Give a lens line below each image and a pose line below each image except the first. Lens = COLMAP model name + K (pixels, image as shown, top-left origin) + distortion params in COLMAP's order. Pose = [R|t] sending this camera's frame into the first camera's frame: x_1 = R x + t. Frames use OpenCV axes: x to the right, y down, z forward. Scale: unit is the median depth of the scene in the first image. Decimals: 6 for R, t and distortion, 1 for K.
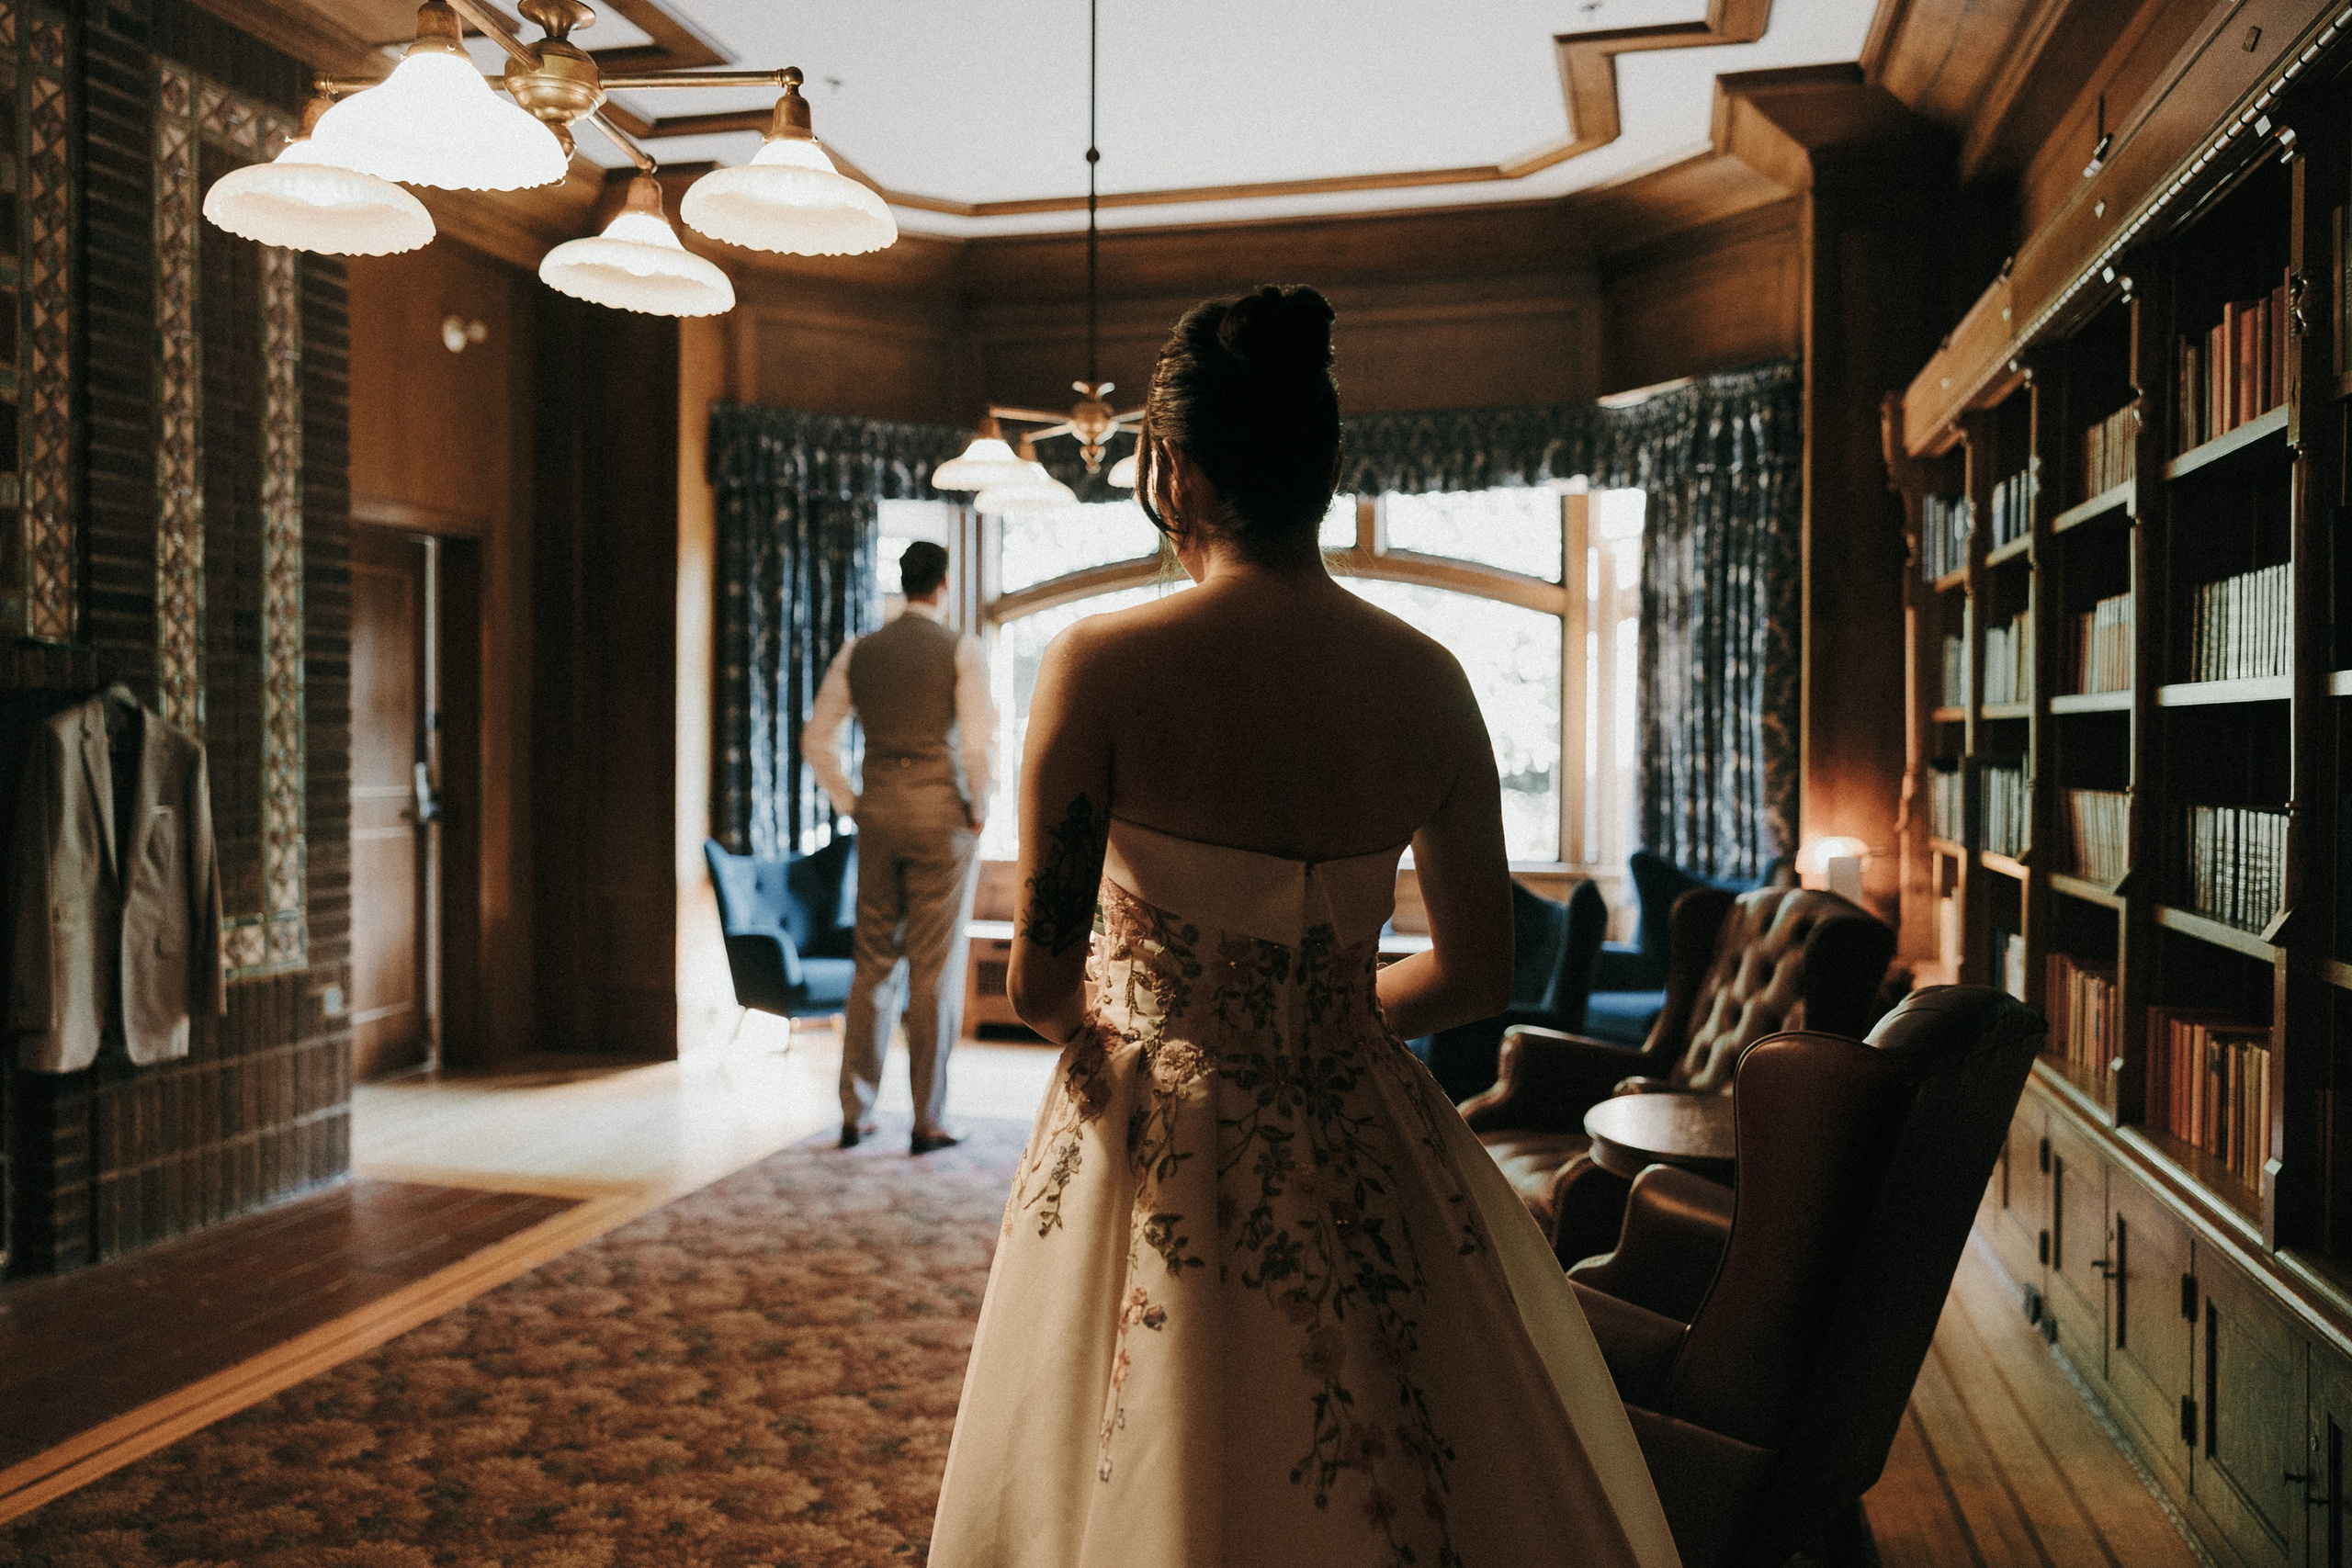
lens RADIAL K [[1813.9, 0, 1176.0], [0, 1813.9, 784.0], [0, 0, 1]] dist [-0.007756, -0.010191]
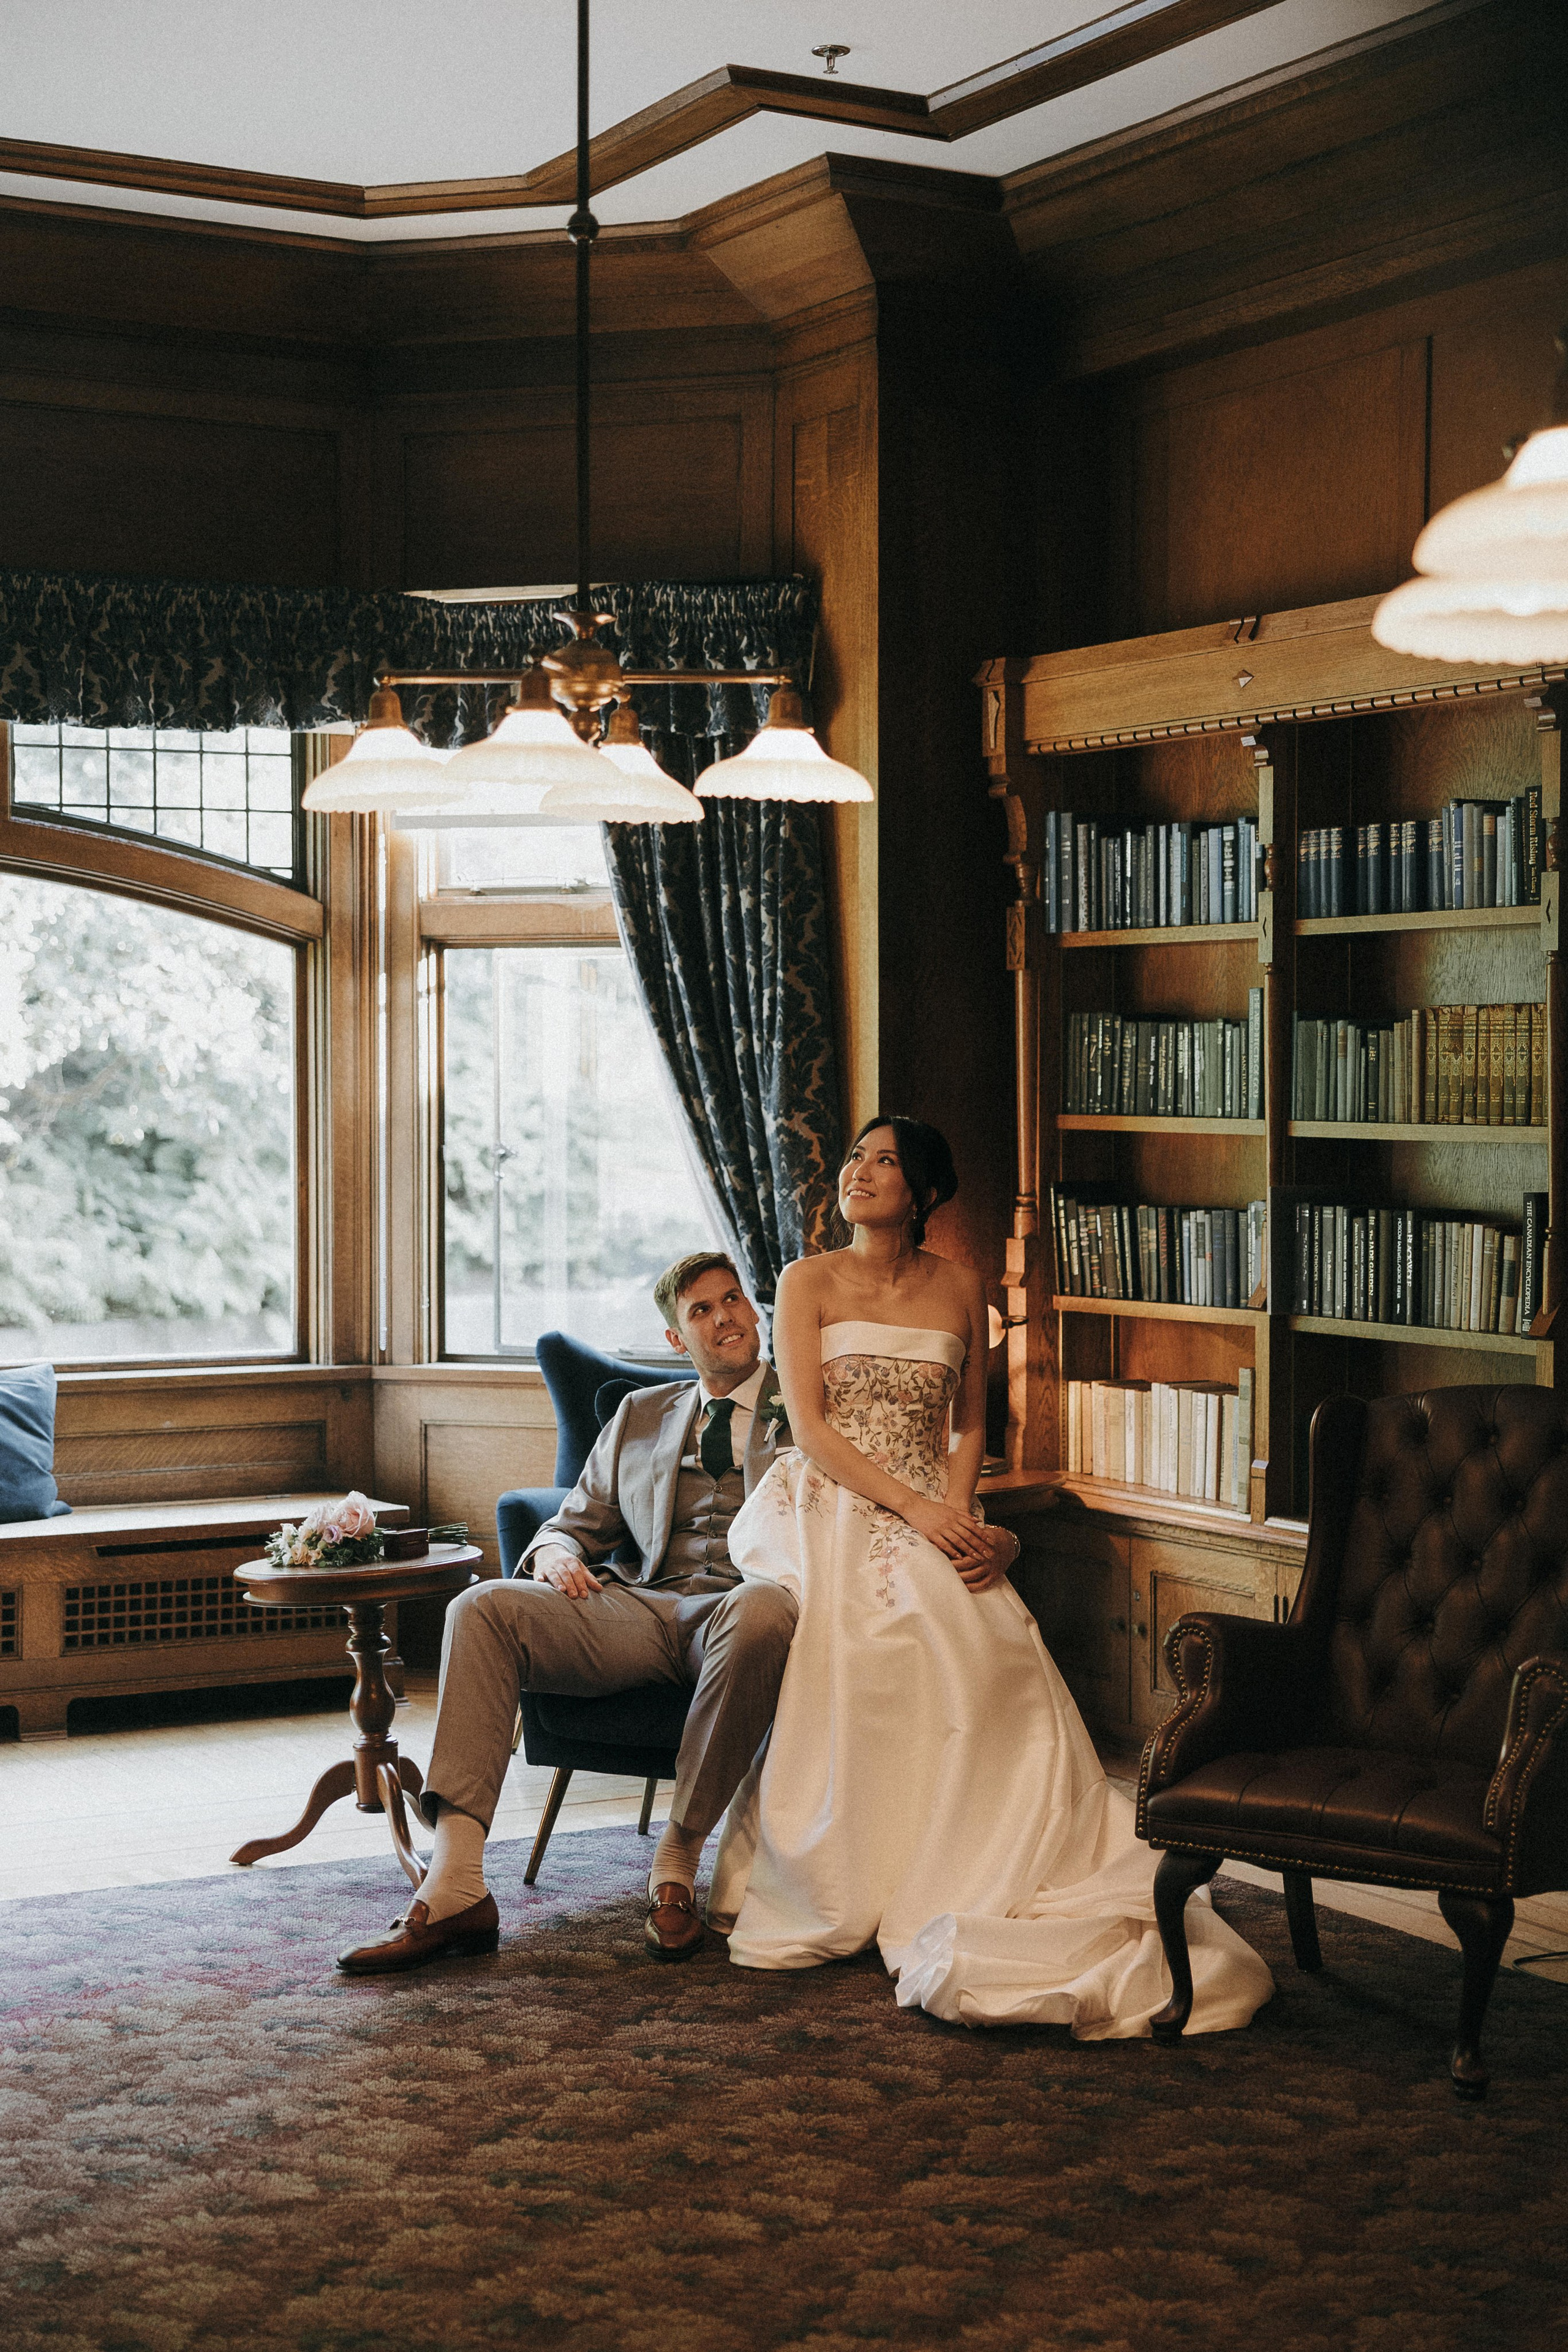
lens RADIAL K [[3434.7, 0, 784.0], [0, 3434.7, 1176.0], [0, 0, 1]] dist [-0.003919, 0.026611]
pose [[0.716131, -0.024338, 0.697541, -0.728623], [0.020061, 0.999697, 0.014285, -0.046651], [-0.697677, 0.003764, 0.716402, 0.141829]]
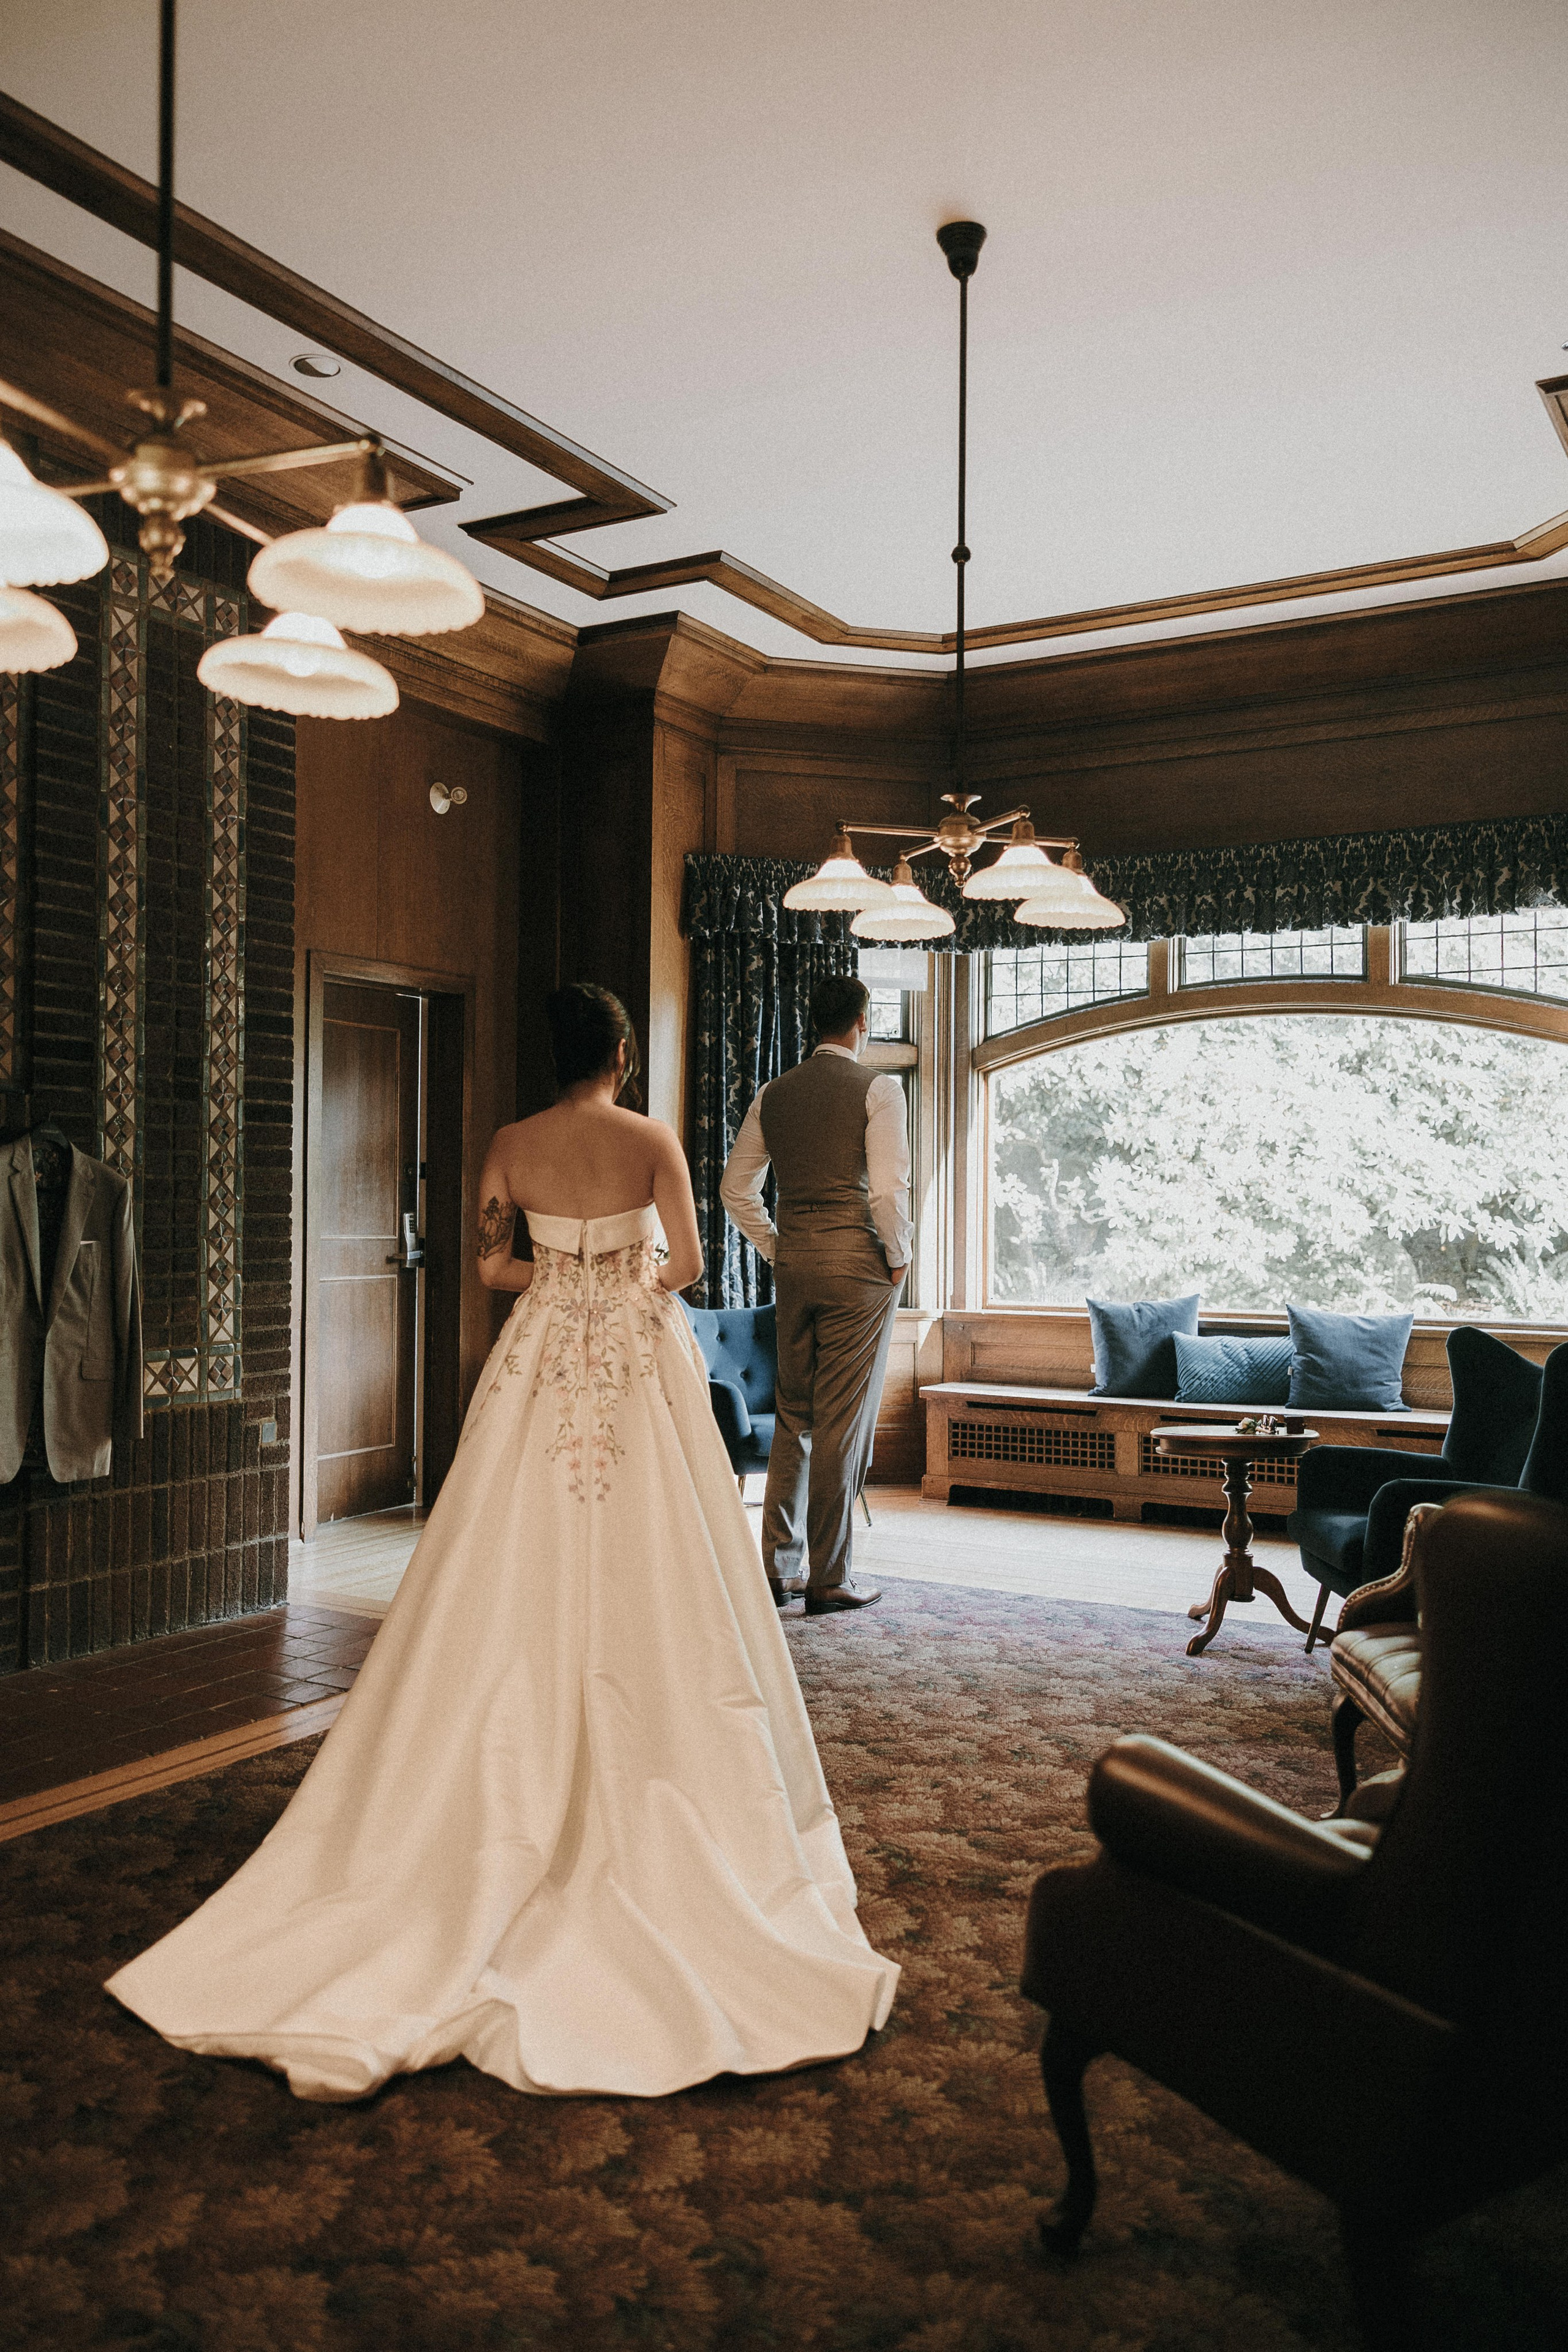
lens RADIAL K [[1837.1, 0, 791.0], [0, 1837.1, 1190.0], [0, 0, 1]] dist [-0.005656, -0.001527]
pose [[0.962889, -0.001401, -0.269896, 0.112927], [-0.008009, 0.999398, -0.033761, 0.014382], [0.269781, 0.034670, 0.962298, 0.063515]]
